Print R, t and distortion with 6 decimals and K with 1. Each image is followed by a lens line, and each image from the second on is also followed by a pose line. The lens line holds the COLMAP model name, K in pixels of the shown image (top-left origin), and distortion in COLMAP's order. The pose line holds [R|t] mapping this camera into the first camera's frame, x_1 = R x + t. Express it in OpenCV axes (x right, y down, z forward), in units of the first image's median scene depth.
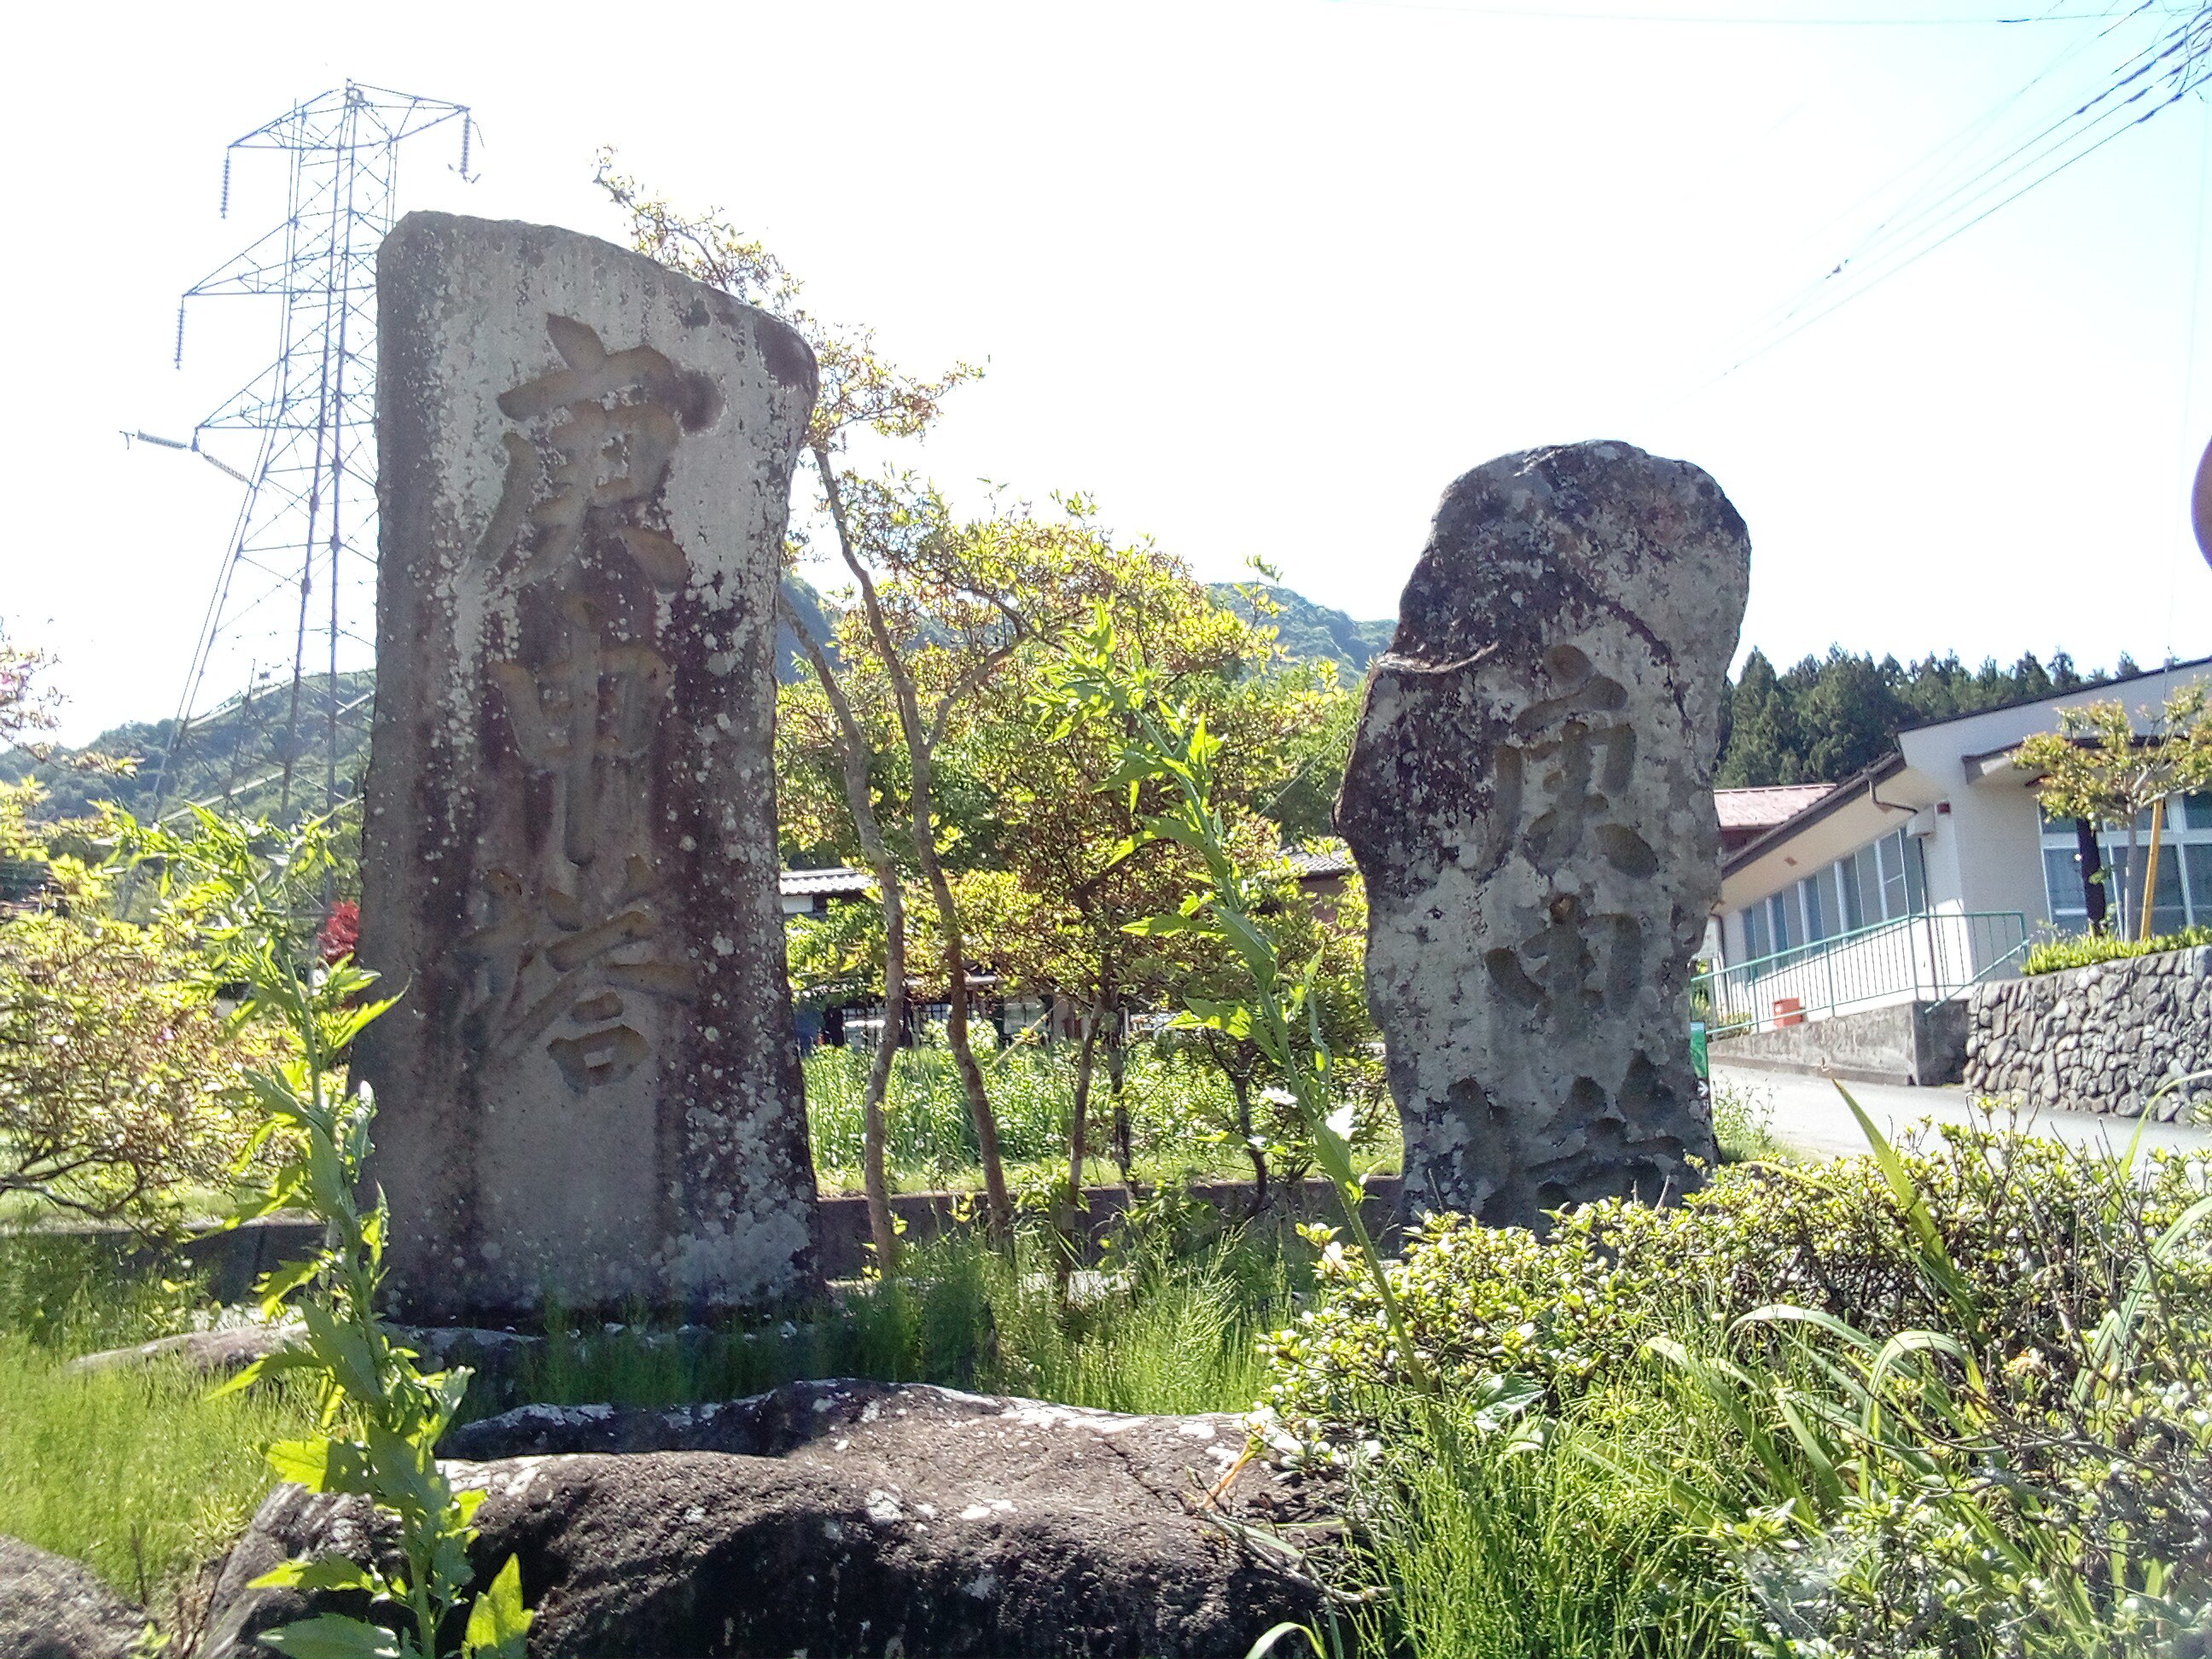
lens RADIAL K [[1808.5, 0, 1134.1], [0, 1808.5, 828.0], [0, 0, 1]] dist [0.085852, -0.127403]
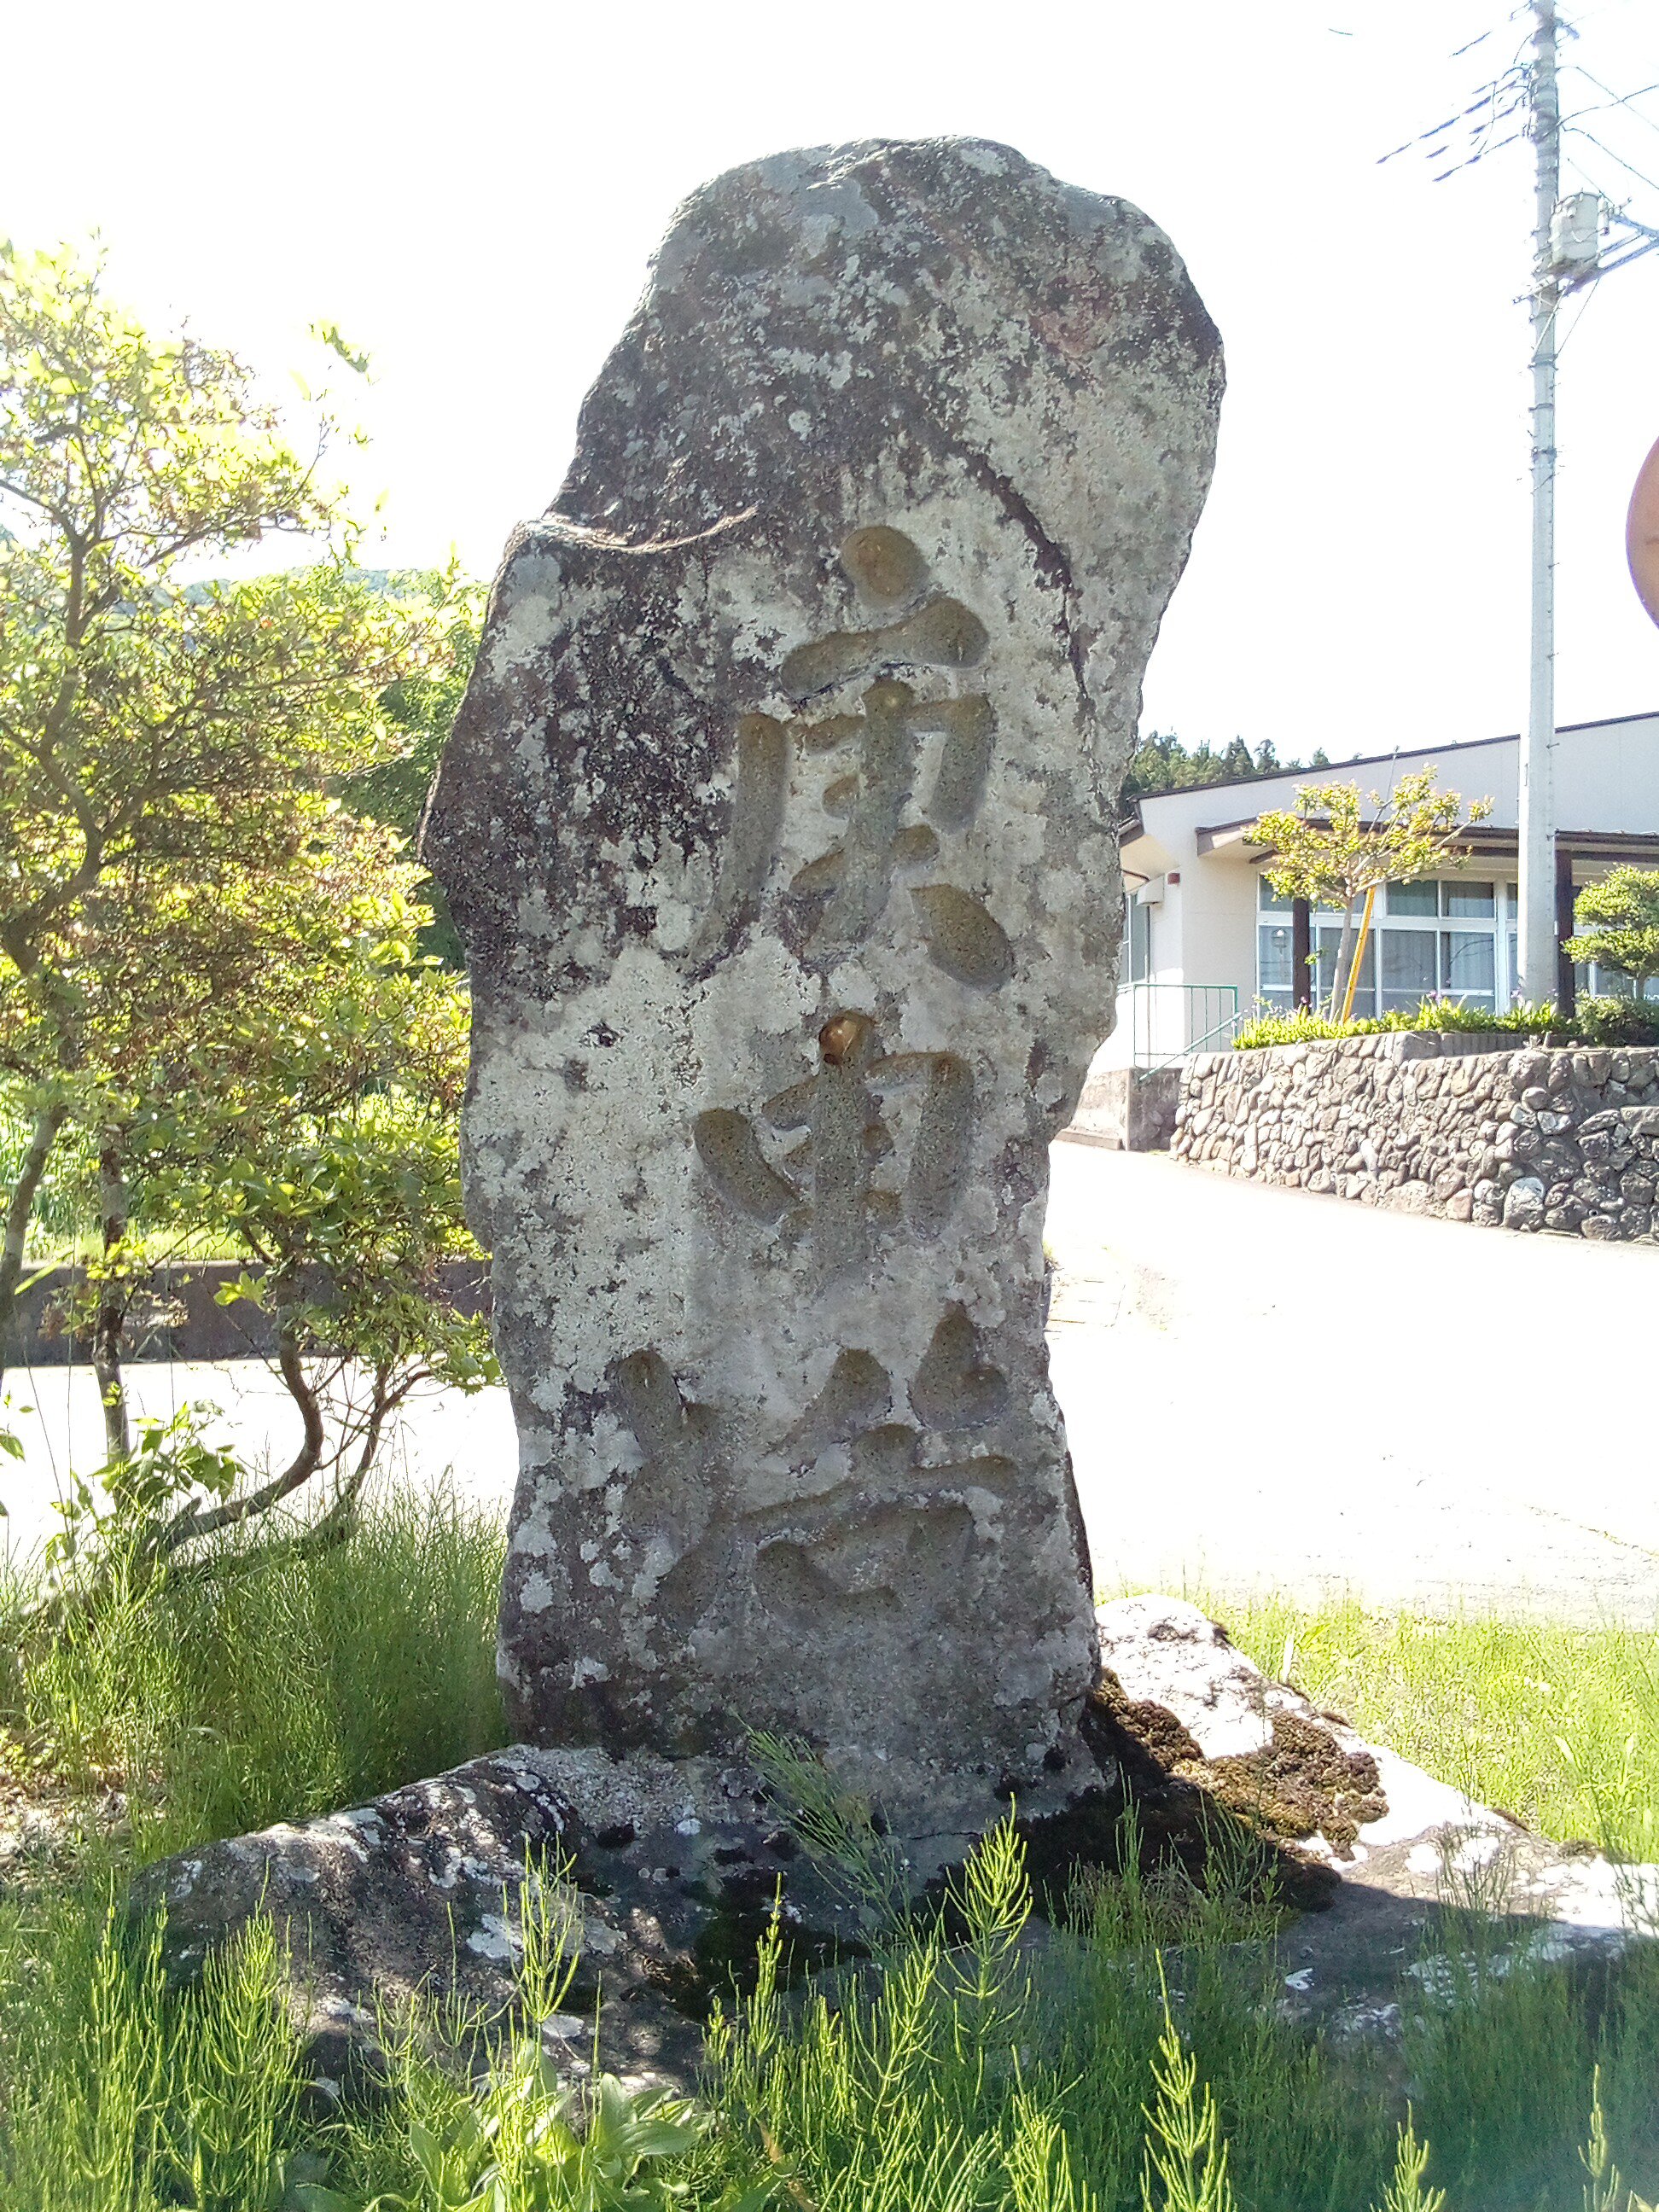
lens RADIAL K [[1808.5, 0, 836.9], [0, 1808.5, 1156.7], [0, 0, 1]] dist [0.085852, -0.127403]
pose [[0.966950, 0.035004, 0.252553, 0.098582], [-0.076074, 0.985022, 0.154739, -0.003320], [-0.243354, -0.168837, 0.955130, 0.472552]]
